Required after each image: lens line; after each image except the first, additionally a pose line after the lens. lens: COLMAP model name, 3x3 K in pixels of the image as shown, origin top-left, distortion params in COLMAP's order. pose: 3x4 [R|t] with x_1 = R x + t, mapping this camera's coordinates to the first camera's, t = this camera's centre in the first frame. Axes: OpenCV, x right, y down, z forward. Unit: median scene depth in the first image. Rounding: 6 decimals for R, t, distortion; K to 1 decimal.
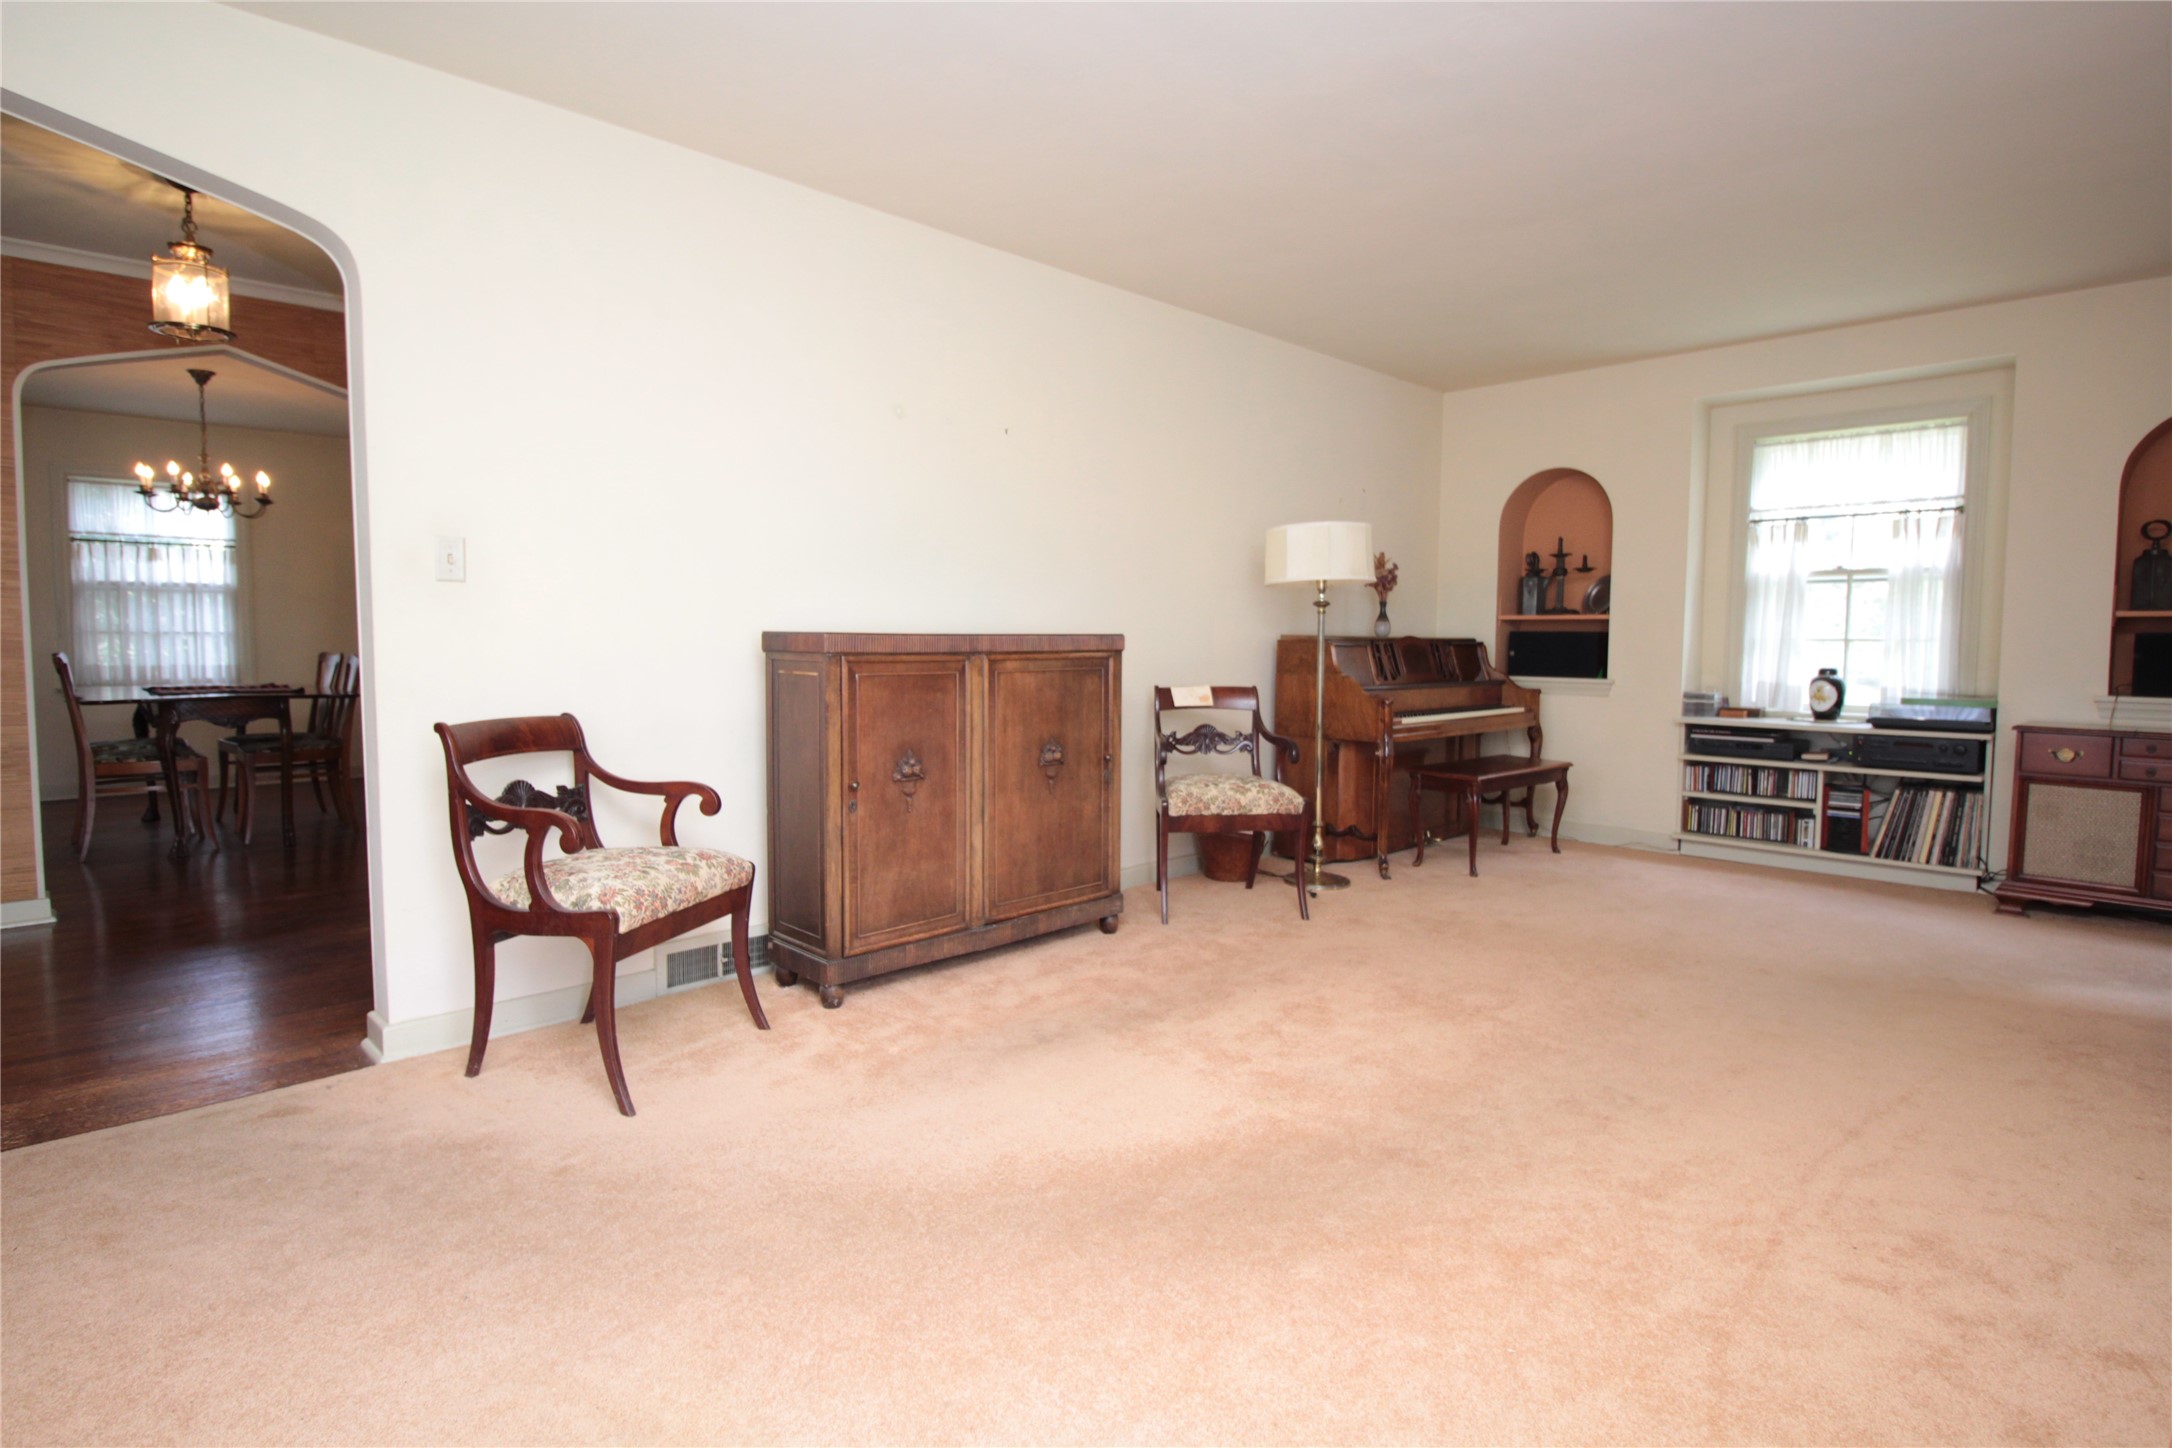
lens RADIAL K [[1103.3, 0, 1086.4], [0, 1103.3, 722.3], [0, 0, 1]] dist [-0.002588, -0.004751]
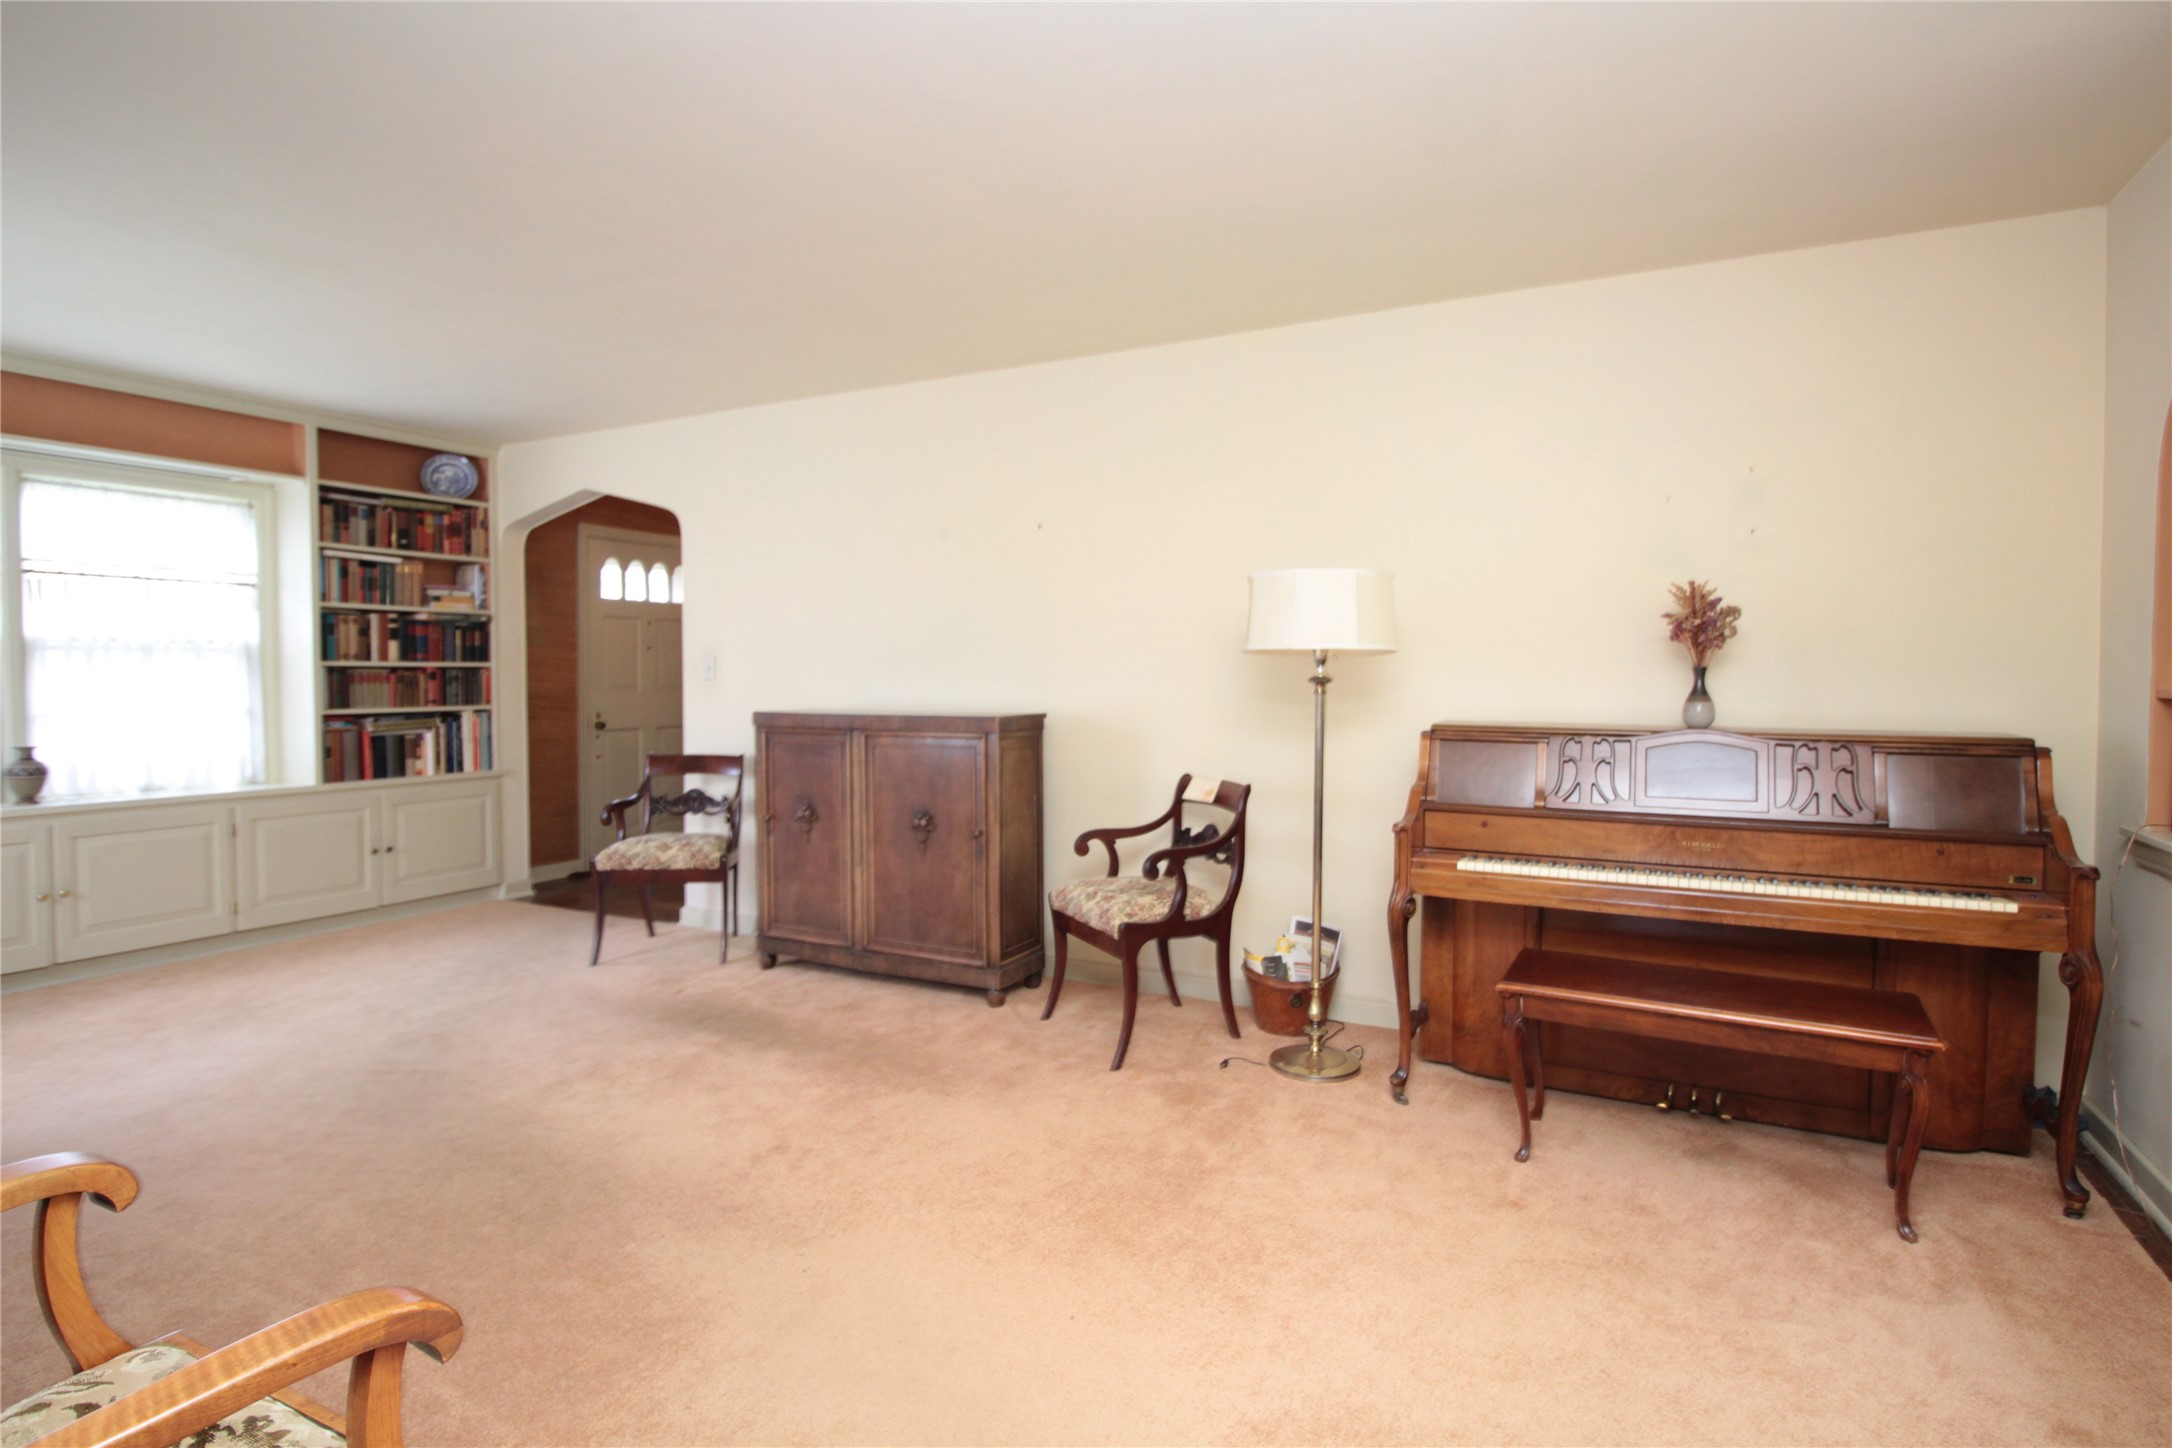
lens RADIAL K [[1103.3, 0, 1086.8], [0, 1103.3, 716.4], [0, 0, 1]] dist [-0.002588, -0.004751]
pose [[0.296778, 0.030376, -0.954463, 1.129971], [-0.075194, 0.997134, 0.008354, -0.103386], [0.951982, 0.069291, 0.298211, 0.842561]]
